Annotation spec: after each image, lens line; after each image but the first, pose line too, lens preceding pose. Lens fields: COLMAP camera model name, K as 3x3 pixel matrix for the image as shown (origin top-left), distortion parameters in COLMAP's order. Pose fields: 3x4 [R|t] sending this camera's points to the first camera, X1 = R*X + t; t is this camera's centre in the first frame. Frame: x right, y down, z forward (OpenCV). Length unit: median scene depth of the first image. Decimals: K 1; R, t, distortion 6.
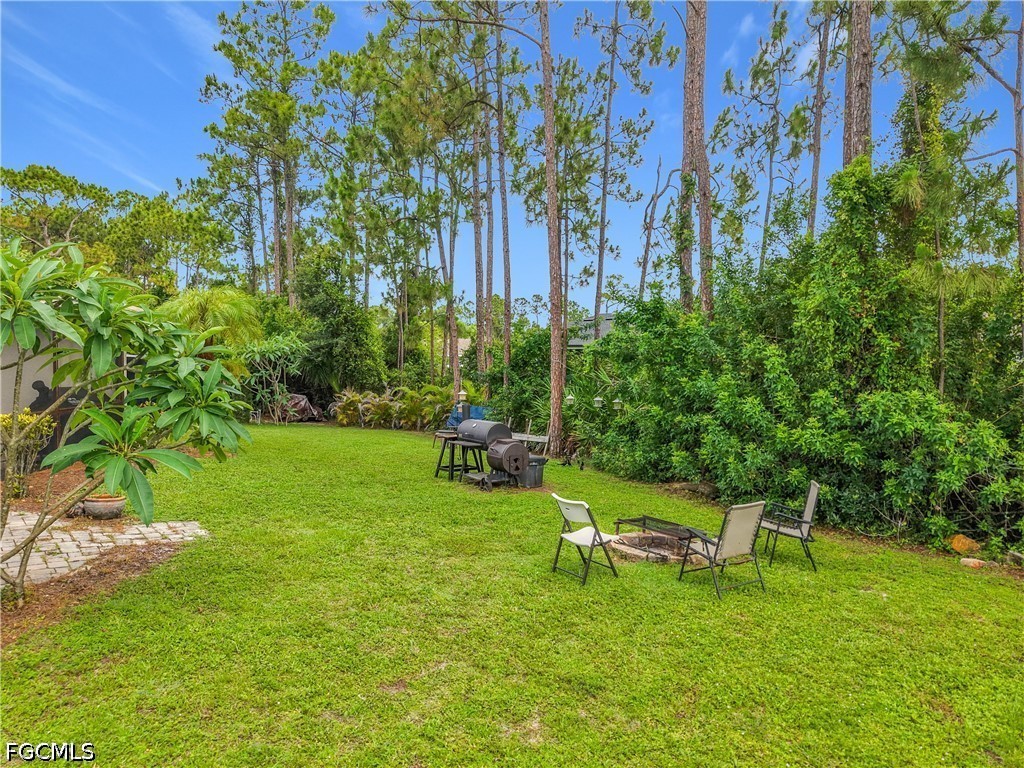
lens RADIAL K [[722.4, 0, 512.9], [0, 722.4, 376.7], [0, 0, 1]] dist [0.036825, -0.000886]
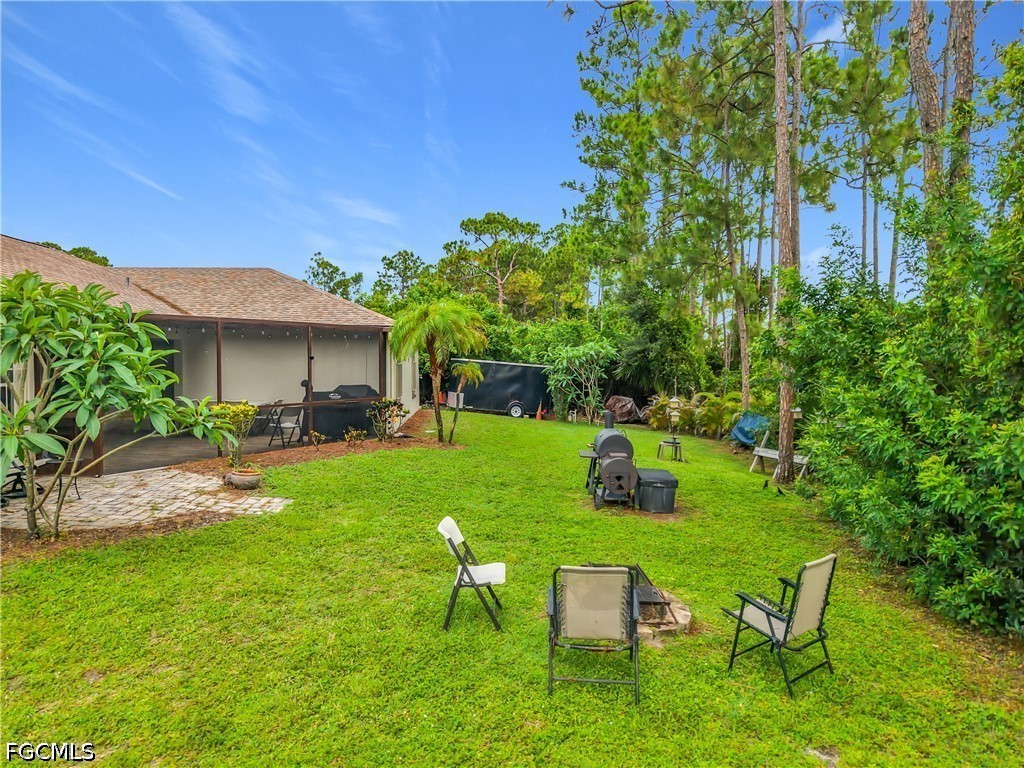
lens RADIAL K [[680.9, 0, 512.3], [0, 680.9, 388.9], [0, 0, 1]] dist [0.021175, -0.000368]
pose [[0.789287, 0.023486, -0.613575, 0.189234], [-0.015906, 0.999715, 0.017806, -0.002714], [0.613818, -0.004295, 0.789436, 0.123368]]
